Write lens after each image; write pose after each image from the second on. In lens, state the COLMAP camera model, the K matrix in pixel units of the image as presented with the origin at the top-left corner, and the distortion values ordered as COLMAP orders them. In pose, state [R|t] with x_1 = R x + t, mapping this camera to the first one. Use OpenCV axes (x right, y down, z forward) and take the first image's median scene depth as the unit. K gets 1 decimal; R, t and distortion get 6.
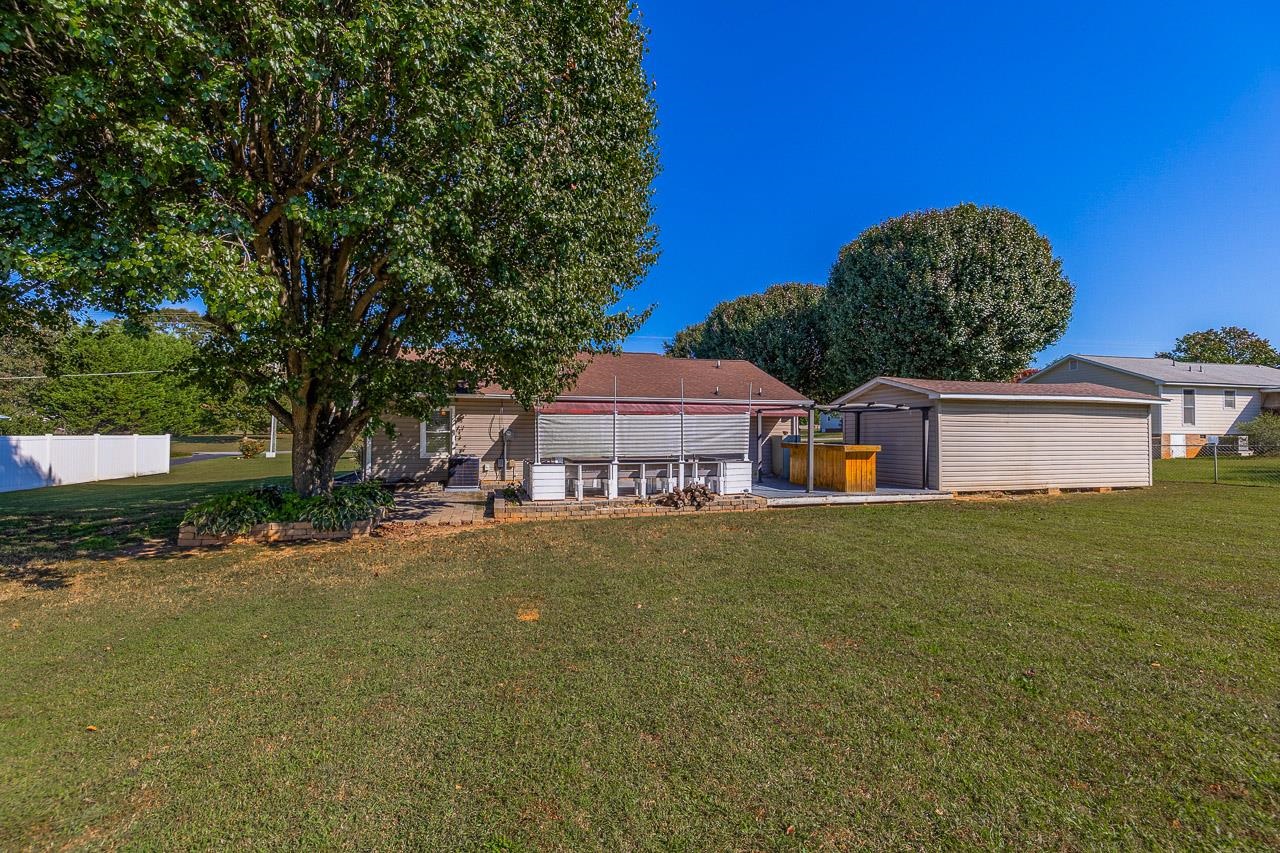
lens RADIAL K [[623.3, 0, 651.0], [0, 623.3, 408.9], [0, 0, 1]] dist [-0.002574, -0.000248]
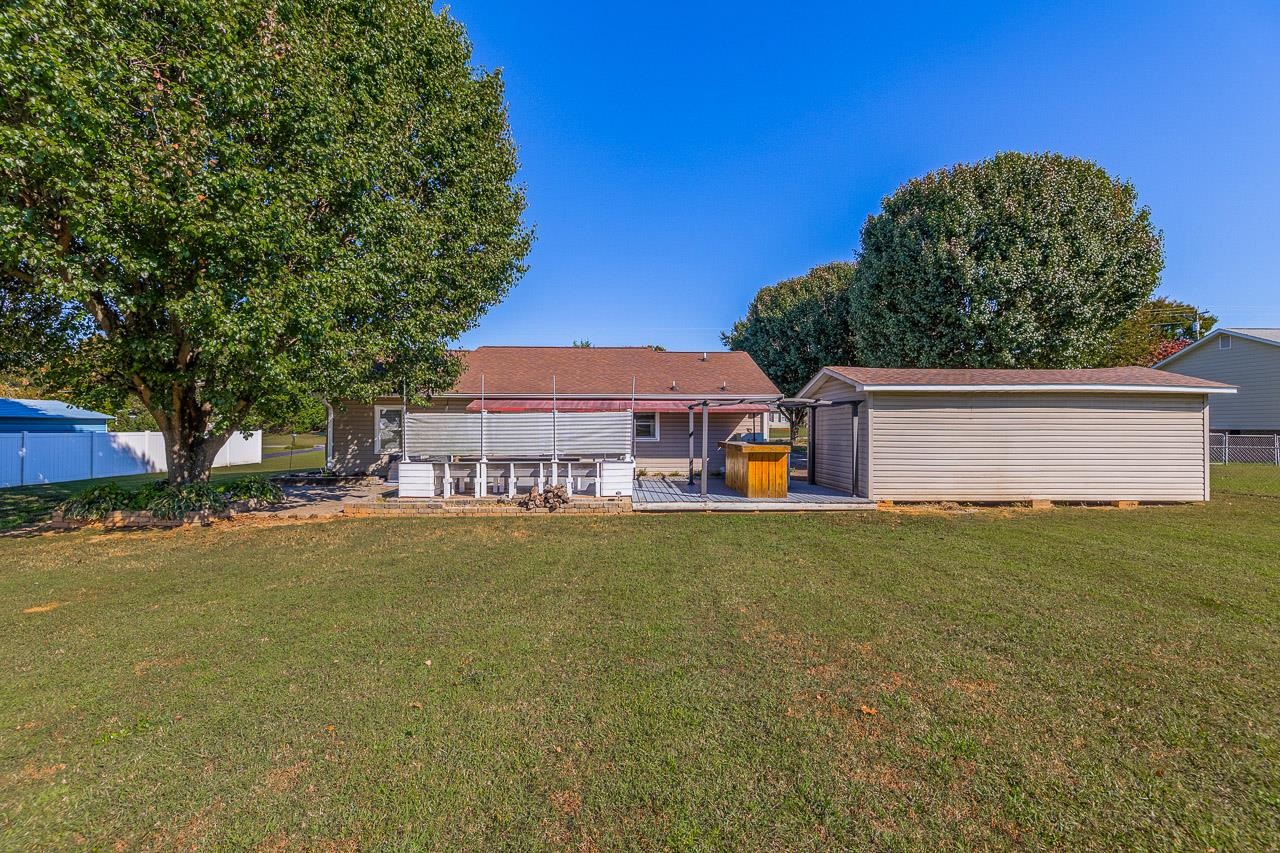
lens RADIAL K [[631.2, 0, 640.0], [0, 631.2, 408.3], [0, 0, 1]] dist [0.004929, 0.000300]
pose [[0.963269, -0.008383, -0.268406, 0.385780], [0.010776, 0.999914, 0.007442, -0.002786], [0.268321, -0.010061, 0.963277, 0.081946]]
